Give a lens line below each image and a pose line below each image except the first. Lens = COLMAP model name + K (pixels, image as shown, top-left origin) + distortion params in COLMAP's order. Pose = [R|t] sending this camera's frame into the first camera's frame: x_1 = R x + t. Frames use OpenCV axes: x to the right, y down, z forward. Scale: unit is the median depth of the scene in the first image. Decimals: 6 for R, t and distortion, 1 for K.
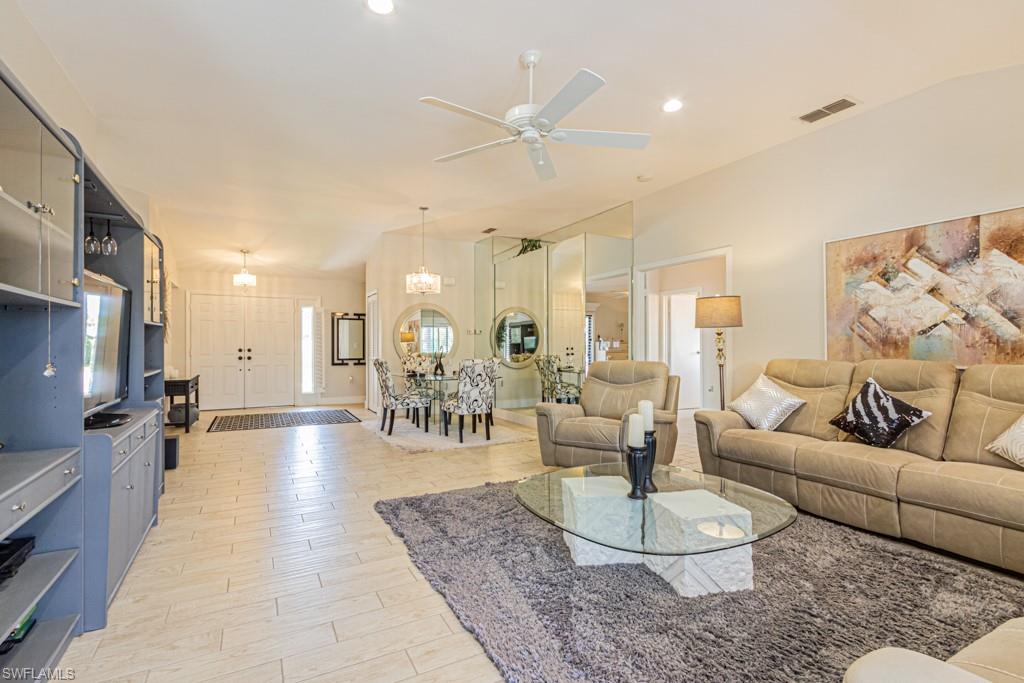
lens RADIAL K [[465.2, 0, 507.7], [0, 465.2, 343.6], [0, 0, 1]] dist [0.006900, -0.003190]
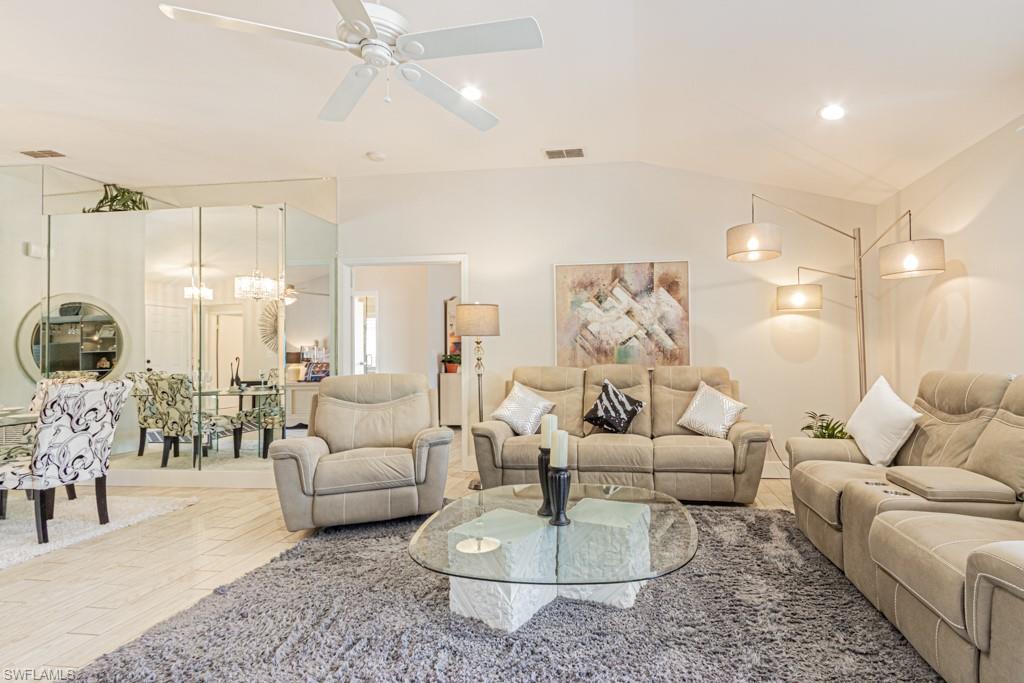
lens RADIAL K [[490.6, 0, 575.6], [0, 490.6, 346.6], [0, 0, 1]] dist [-0.002135, 0.000715]
pose [[0.580473, 0.008110, 0.814239, -0.316807], [0.004302, 0.999906, -0.013026, 0.002141], [-0.814268, 0.011064, 0.580384, 0.287528]]
